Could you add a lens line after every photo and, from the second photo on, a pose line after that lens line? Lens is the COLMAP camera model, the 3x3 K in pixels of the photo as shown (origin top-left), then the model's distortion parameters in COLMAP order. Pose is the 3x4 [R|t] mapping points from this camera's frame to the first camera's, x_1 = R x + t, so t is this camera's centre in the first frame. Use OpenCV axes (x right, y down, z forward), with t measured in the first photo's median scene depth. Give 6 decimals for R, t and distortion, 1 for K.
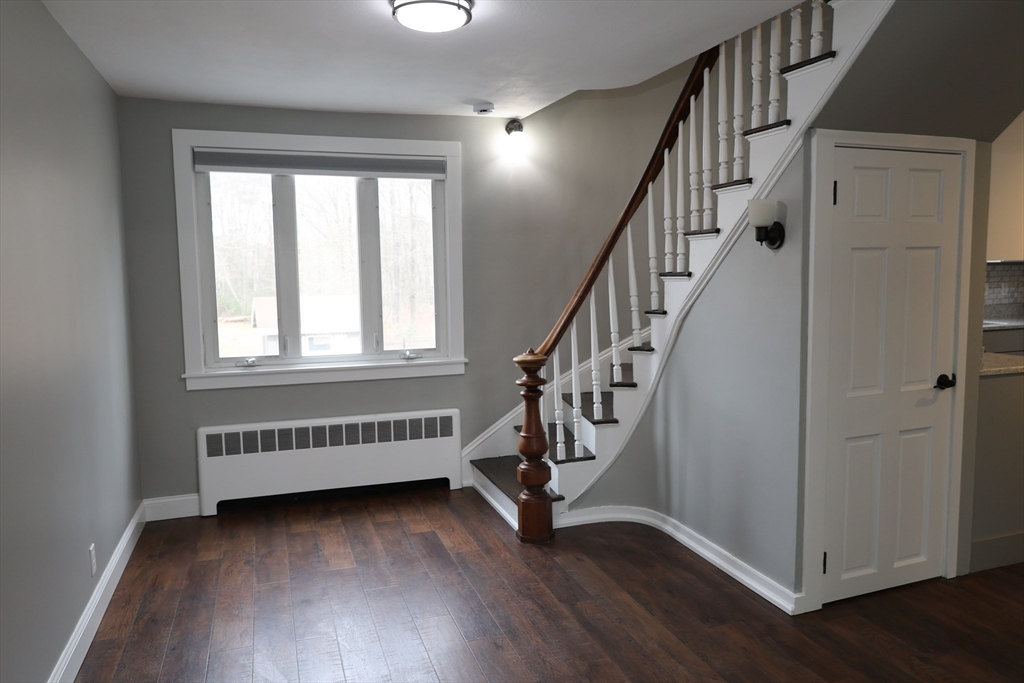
lens RADIAL K [[716.9, 0, 511.8], [0, 716.9, 339.3], [0, 0, 1]] dist [-0.003855, -0.003885]
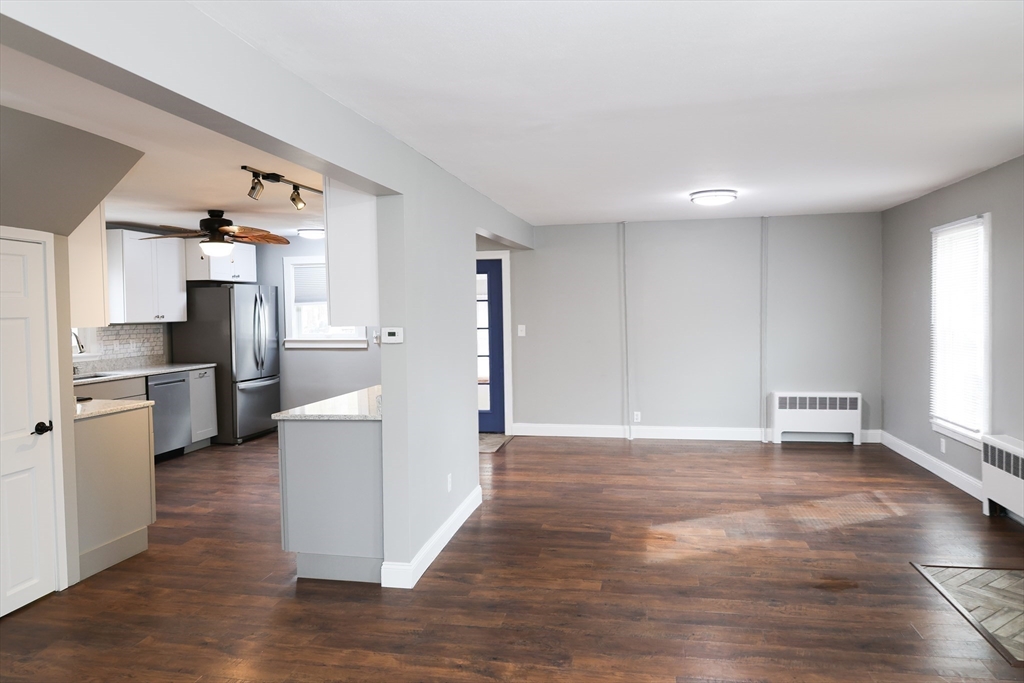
lens RADIAL K [[692.3, 0, 511.6], [0, 692.3, 338.2], [0, 0, 1]] dist [-0.004460, -0.004385]
pose [[0.501947, -0.023713, 0.864573, -0.001830], [0.087320, 0.995906, -0.023380, 0.003719], [-0.860479, 0.087230, 0.501963, -0.229248]]
